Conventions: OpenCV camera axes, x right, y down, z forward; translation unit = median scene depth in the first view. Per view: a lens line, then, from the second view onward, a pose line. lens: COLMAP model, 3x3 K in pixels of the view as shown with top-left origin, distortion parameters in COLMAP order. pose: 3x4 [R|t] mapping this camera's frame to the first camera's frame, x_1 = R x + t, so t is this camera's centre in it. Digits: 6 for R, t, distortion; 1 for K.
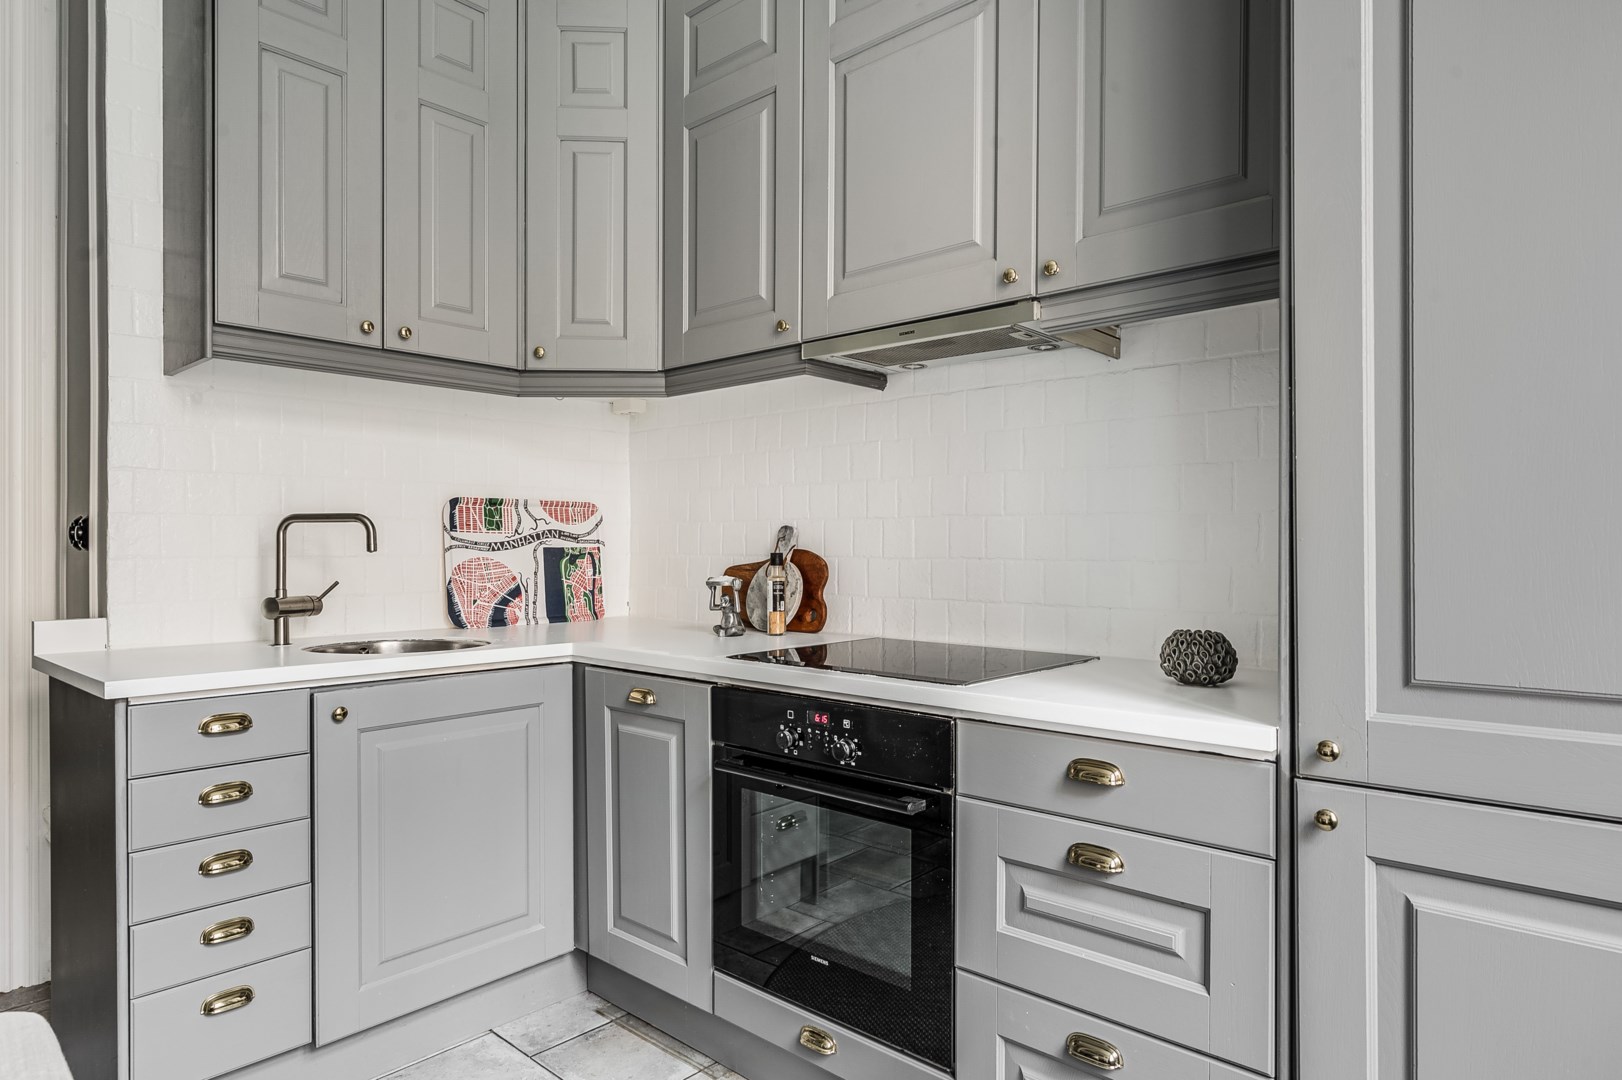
lens RADIAL K [[939.1, 0, 817.8], [0, 939.1, 552.5], [0, 0, 1]] dist [0.006847, 0.001143]
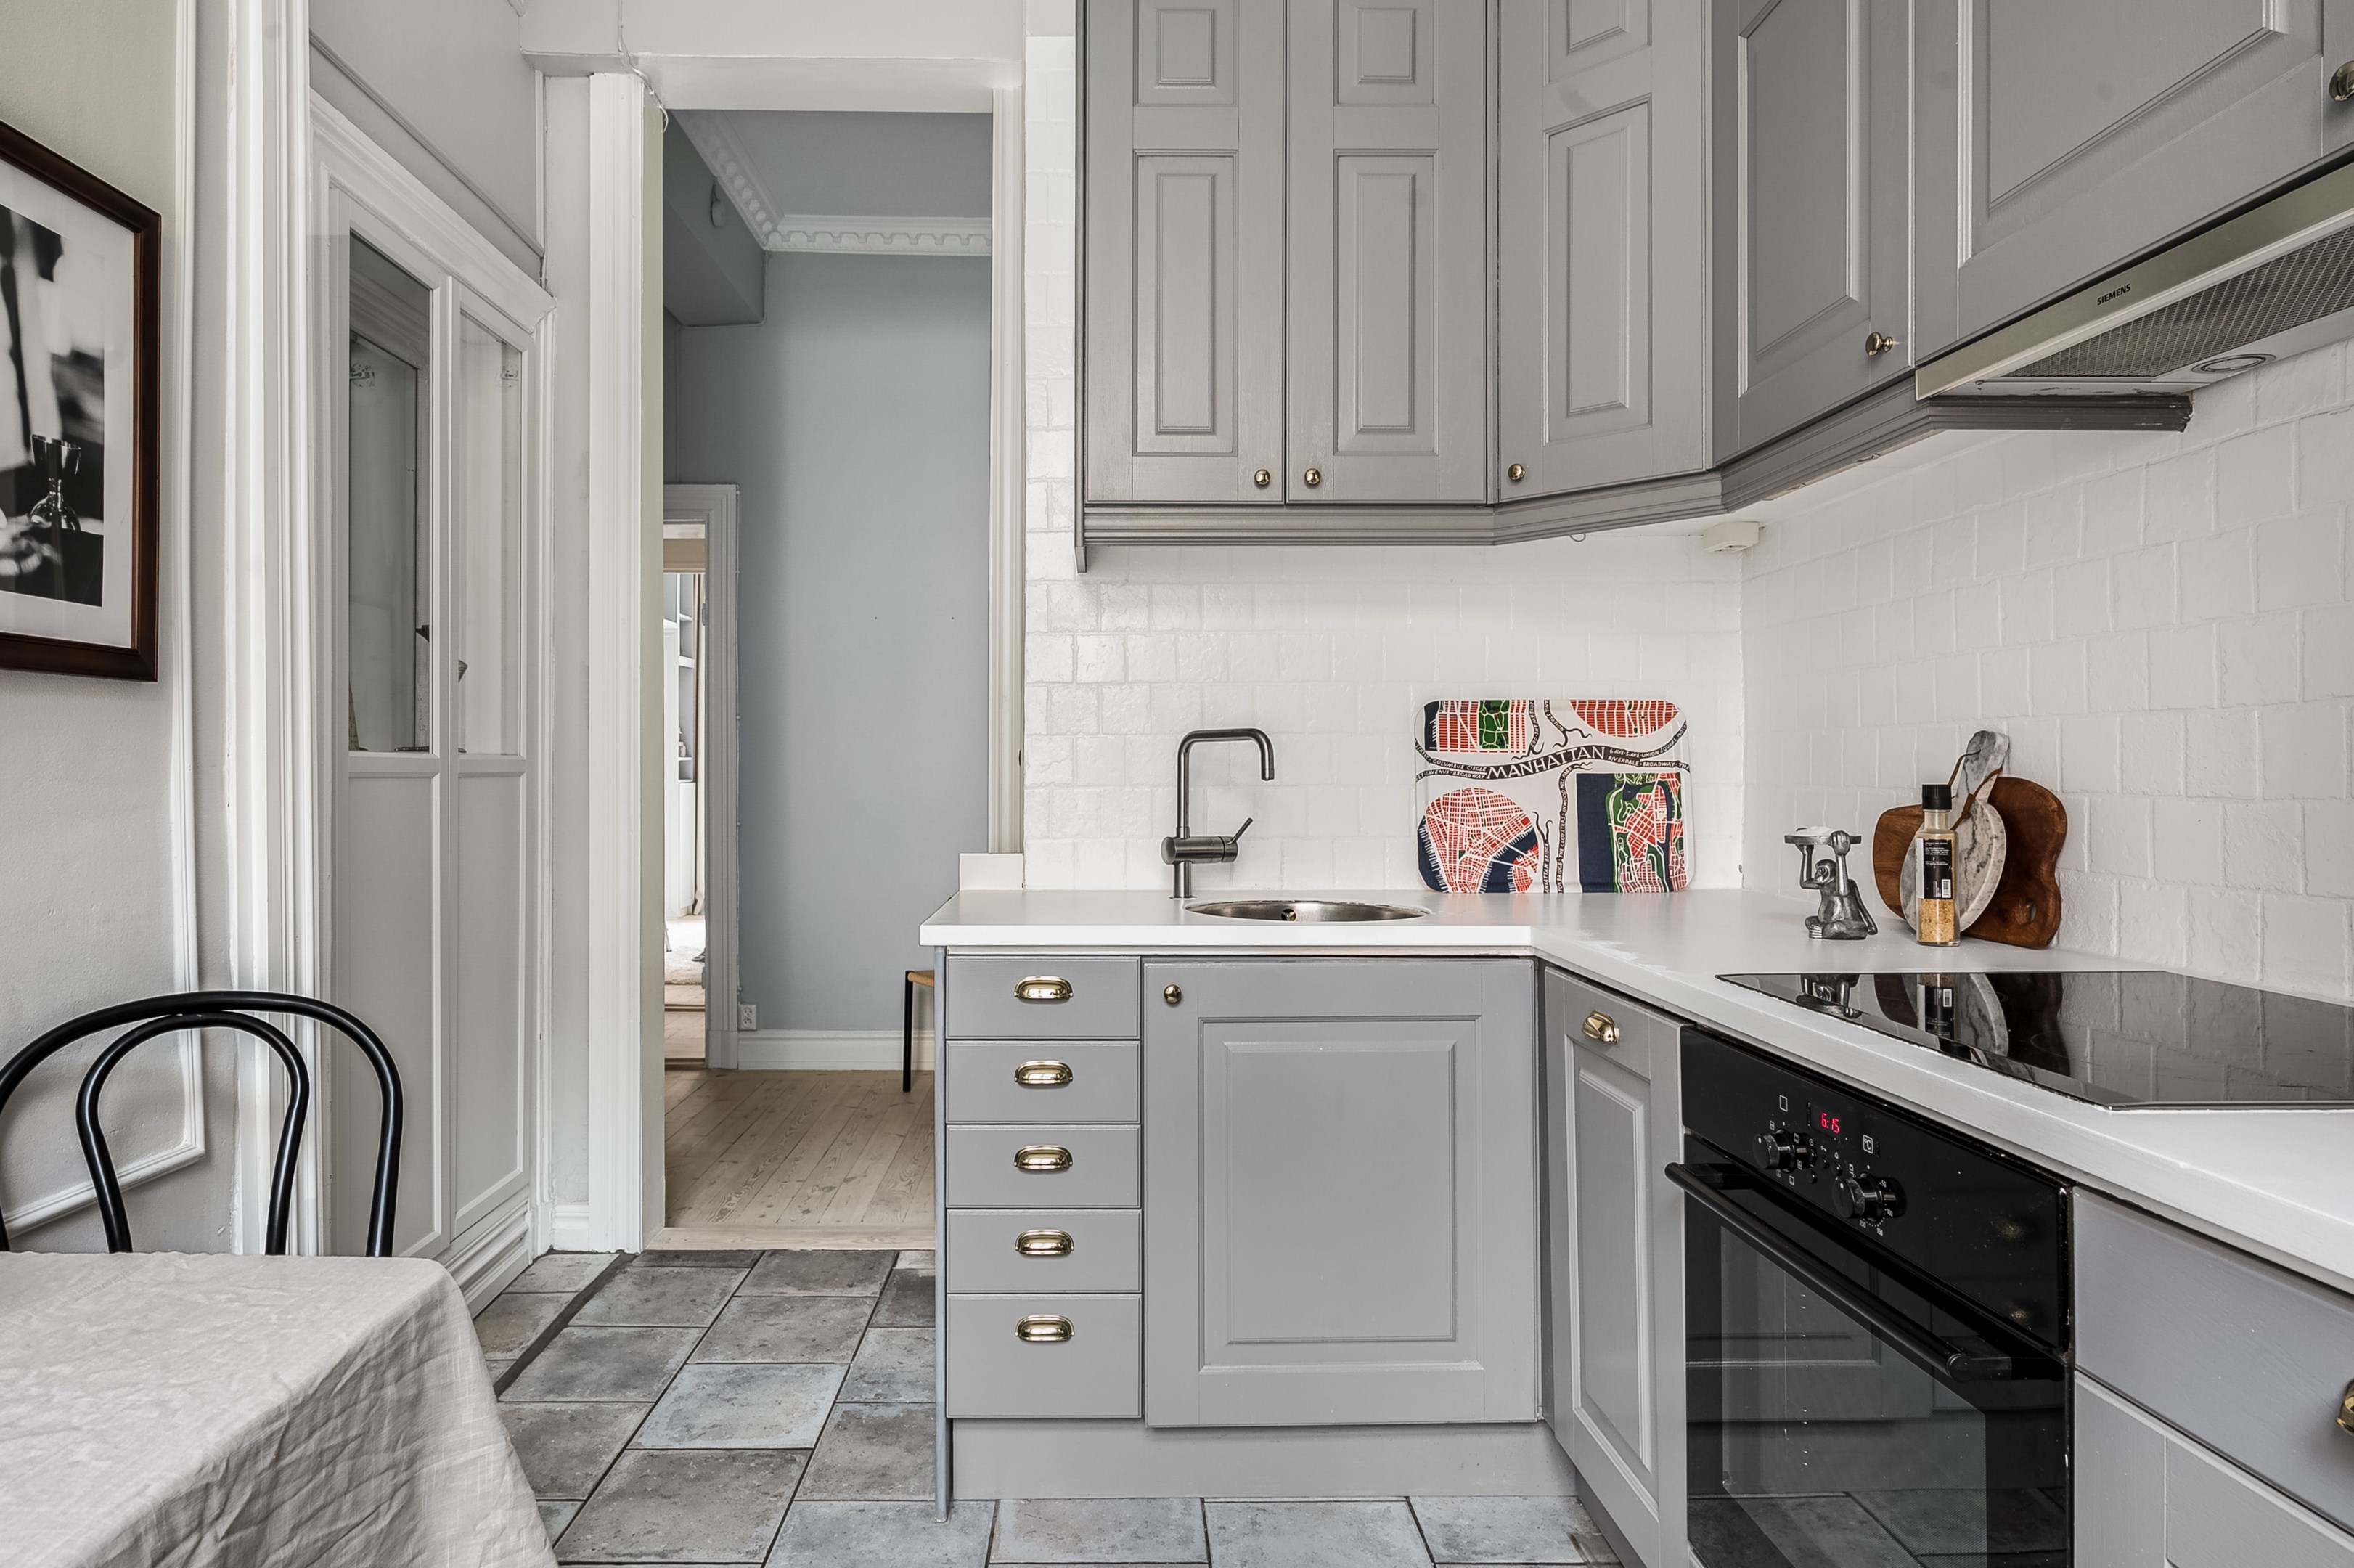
lens RADIAL K [[1331.6, 0, 1144.5], [0, 1331.6, 754.9], [0, 0, 1]] dist [0.005029, -0.000155]
pose [[0.681062, -0.010122, -0.732155, 0.188148], [-0.003811, 0.999842, -0.017368, -0.001420], [0.732216, 0.014619, 0.680916, 0.179285]]
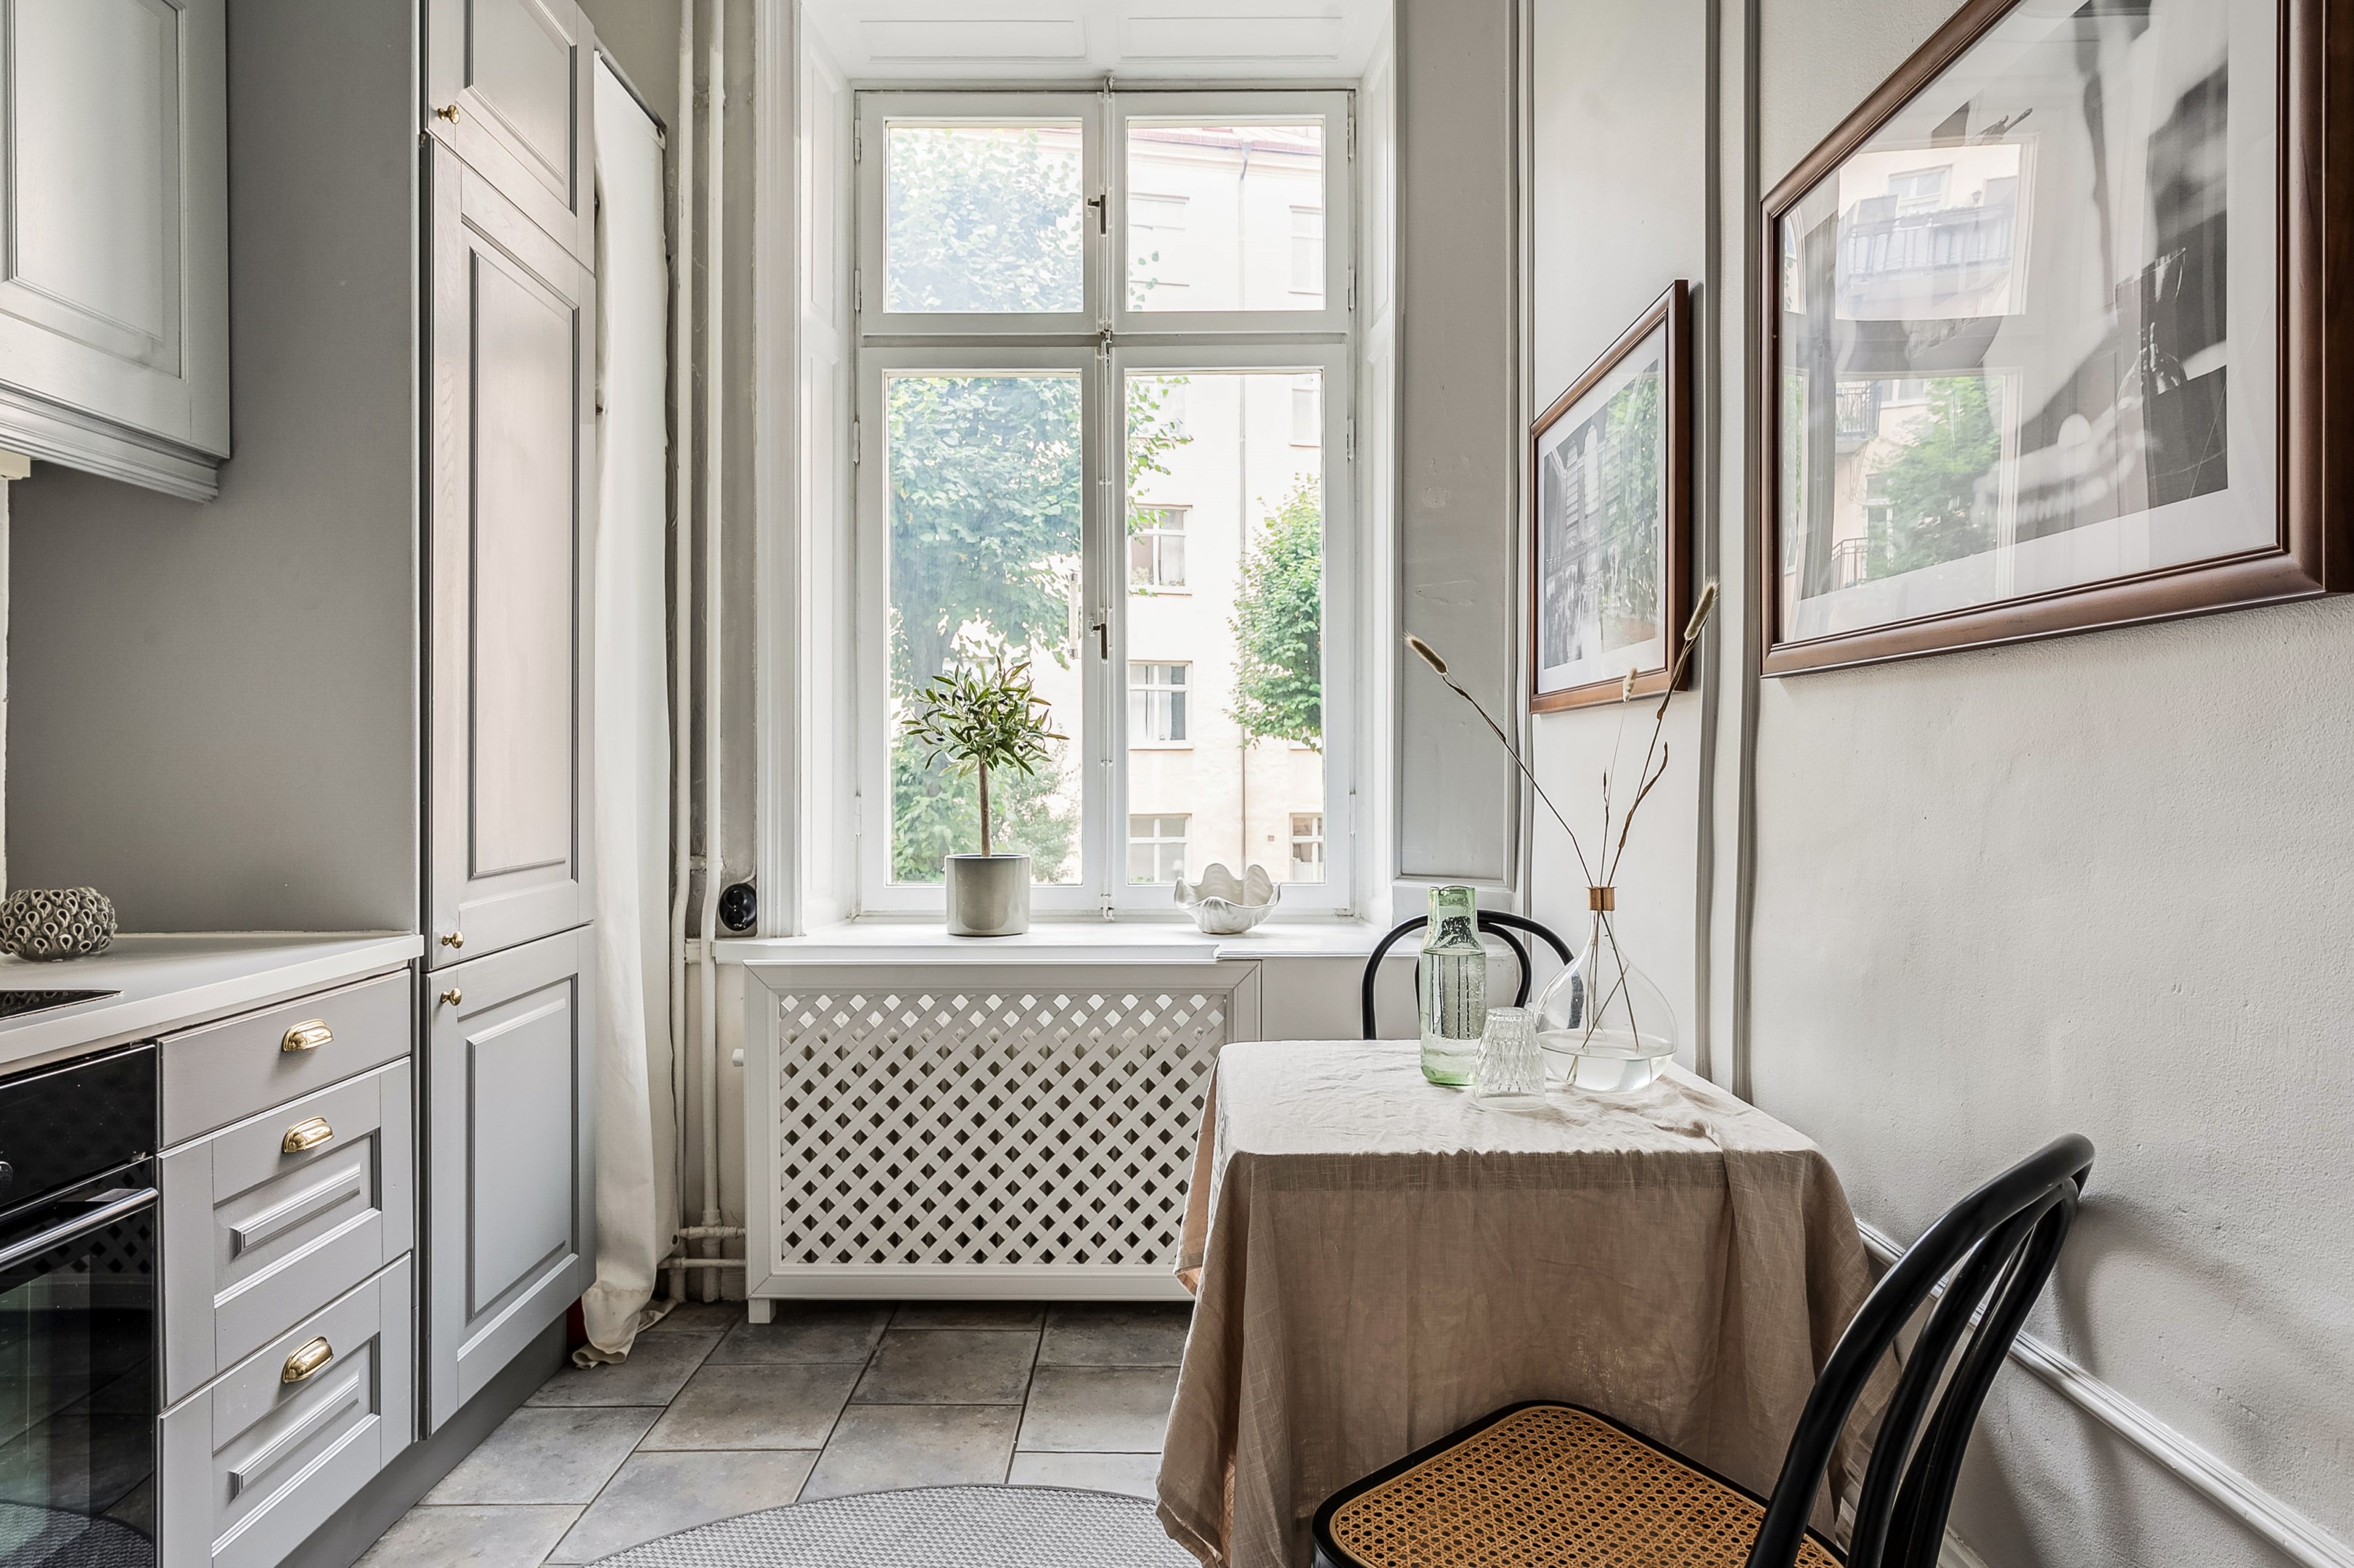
lens RADIAL K [[1353.5, 0, 1168.6], [0, 1353.5, 774.6], [0, 0, 1]] dist [0.002598, 0.001494]
pose [[-0.671500, -0.001929, 0.741002, -0.635158], [0.007318, 0.999931, 0.009235, -0.007558], [-0.740968, 0.011624, -0.671440, 0.679112]]
